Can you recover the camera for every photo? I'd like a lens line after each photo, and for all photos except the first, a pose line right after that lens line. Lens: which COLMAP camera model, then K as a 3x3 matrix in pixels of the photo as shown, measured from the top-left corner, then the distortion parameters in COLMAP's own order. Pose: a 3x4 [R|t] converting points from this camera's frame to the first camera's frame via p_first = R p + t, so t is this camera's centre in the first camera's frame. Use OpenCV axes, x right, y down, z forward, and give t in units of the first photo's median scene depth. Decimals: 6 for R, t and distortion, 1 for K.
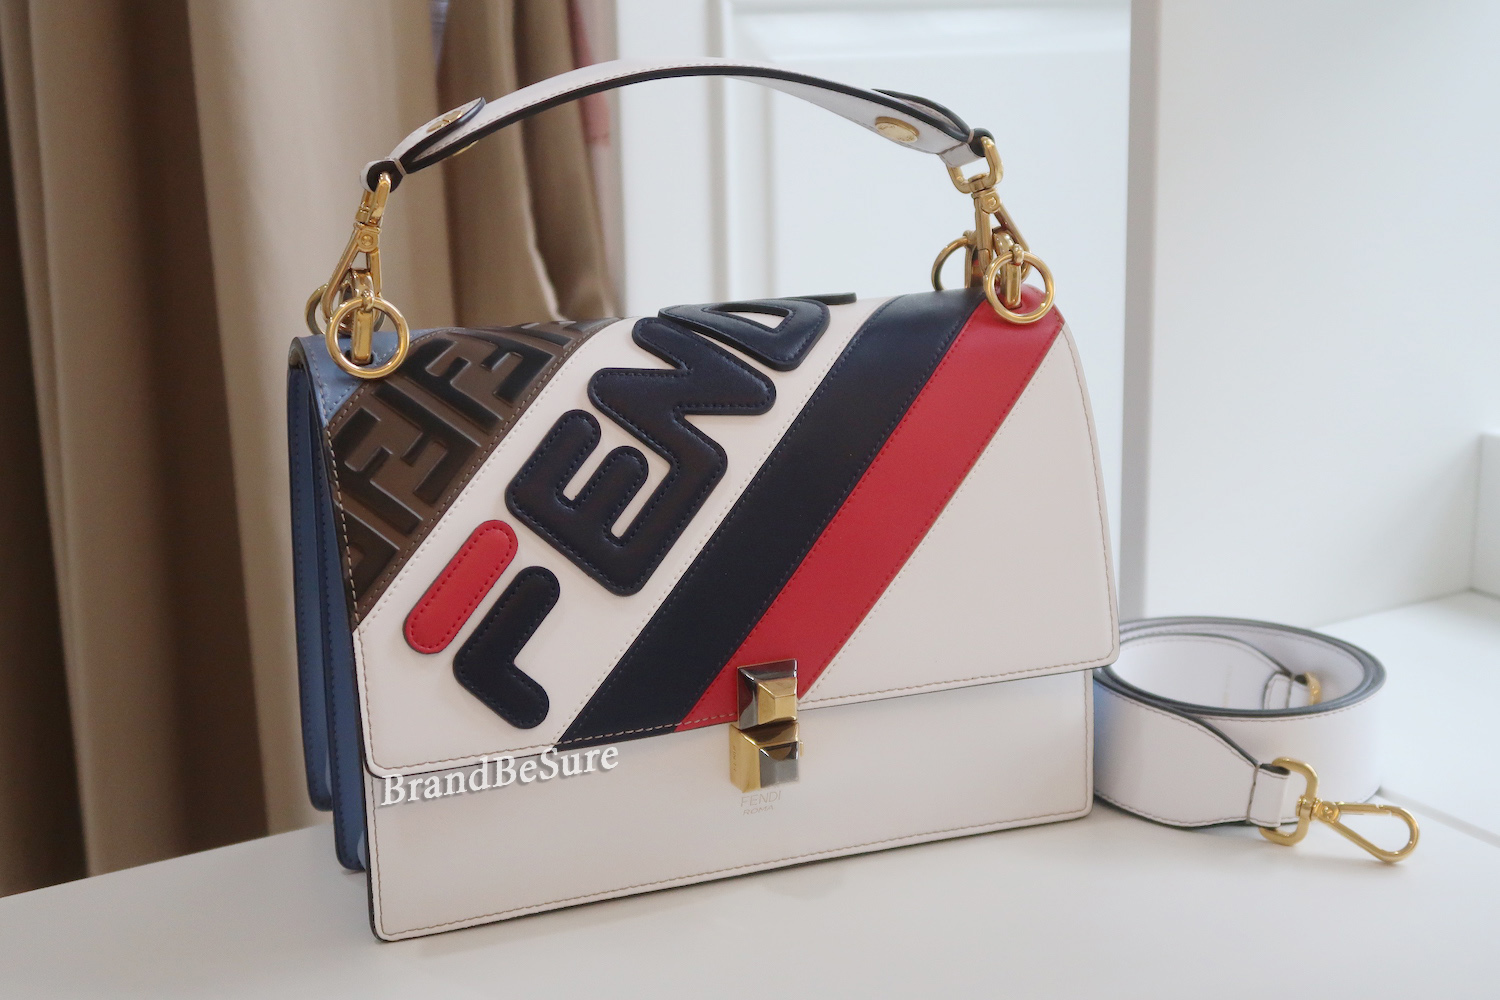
lens RADIAL K [[1972.5, 0, 750.0], [0, 1972.5, 500.0], [0, 0, 1]] dist [-0.011161, -0.013330]
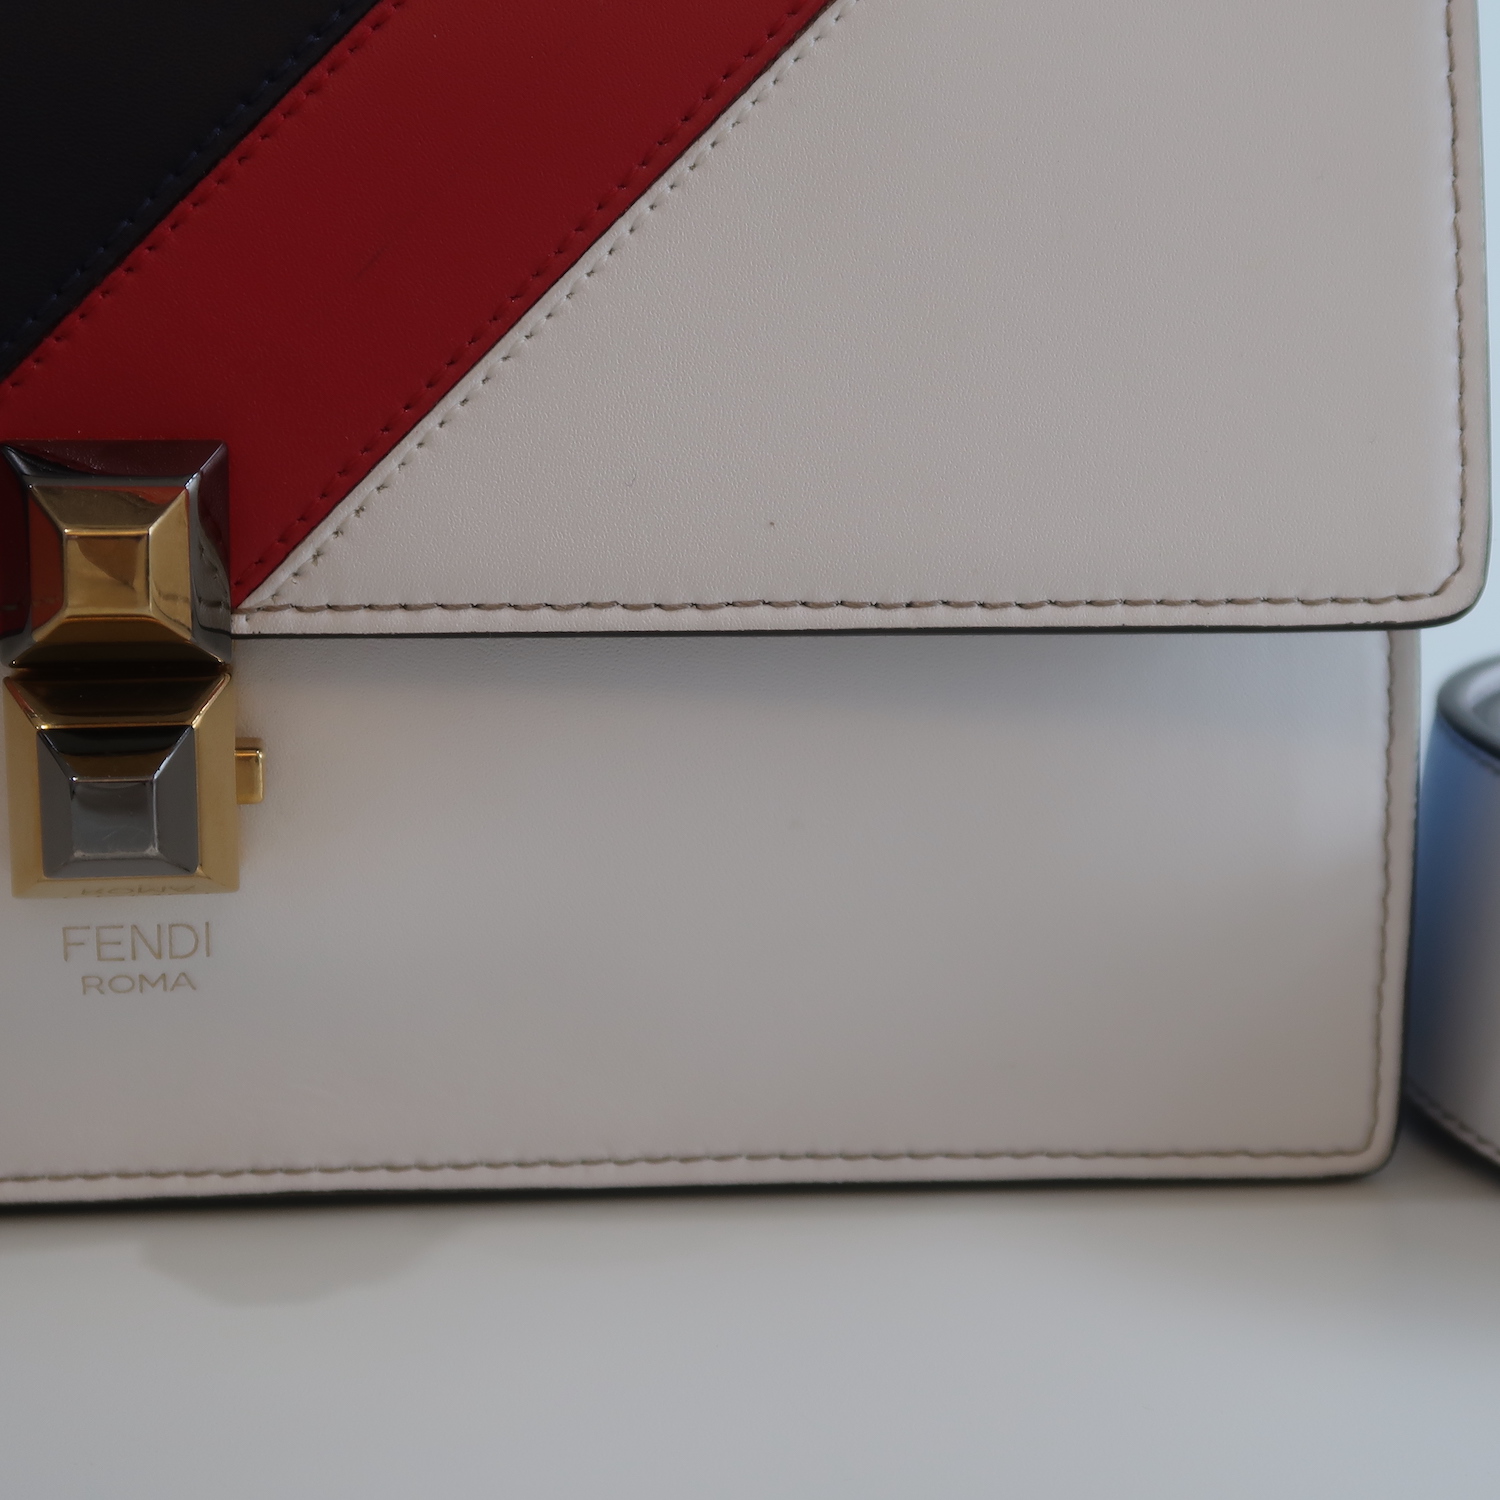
lens RADIAL K [[2941.3, 0, 750.0], [0, 2941.3, 750.0], [0, 0, 1]] dist [-0.017600, -0.041855]
pose [[0.967676, 0.082286, -0.238393, 0.200639], [-0.088935, 0.995888, -0.017251, 0.125682], [0.235993, 0.037895, 0.971015, 0.612339]]
